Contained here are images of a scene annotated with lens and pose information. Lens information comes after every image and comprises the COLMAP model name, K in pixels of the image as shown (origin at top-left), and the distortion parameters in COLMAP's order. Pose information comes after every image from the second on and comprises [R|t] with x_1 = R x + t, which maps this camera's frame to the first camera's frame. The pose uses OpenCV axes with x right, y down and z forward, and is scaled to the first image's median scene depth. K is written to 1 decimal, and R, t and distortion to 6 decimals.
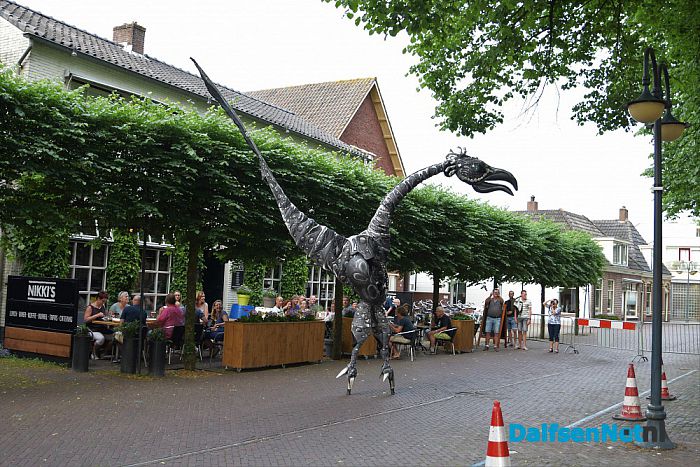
lens RADIAL K [[719.5, 0, 352.0], [0, 719.5, 221.7], [0, 0, 1]] dist [-0.127322, 0.054306]
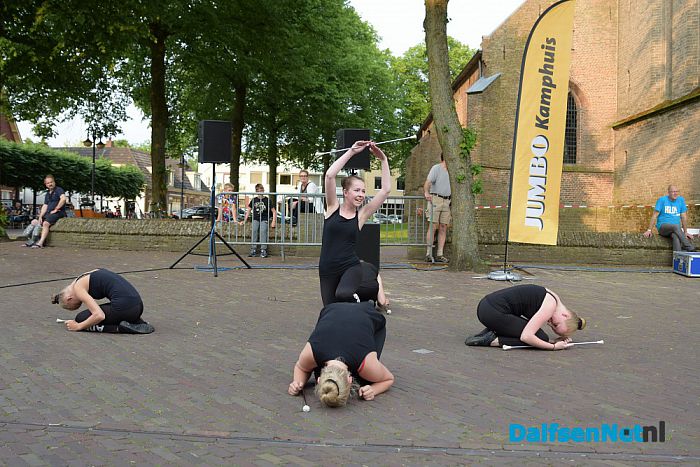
lens RADIAL K [[719.5, 0, 352.0], [0, 719.5, 221.7], [0, 0, 1]] dist [-0.127322, 0.054306]
pose [[0.862581, -0.008370, 0.505850, -0.083904], [-0.050116, 0.993532, 0.101897, -0.061375], [-0.503431, -0.113246, 0.856582, -0.871038]]
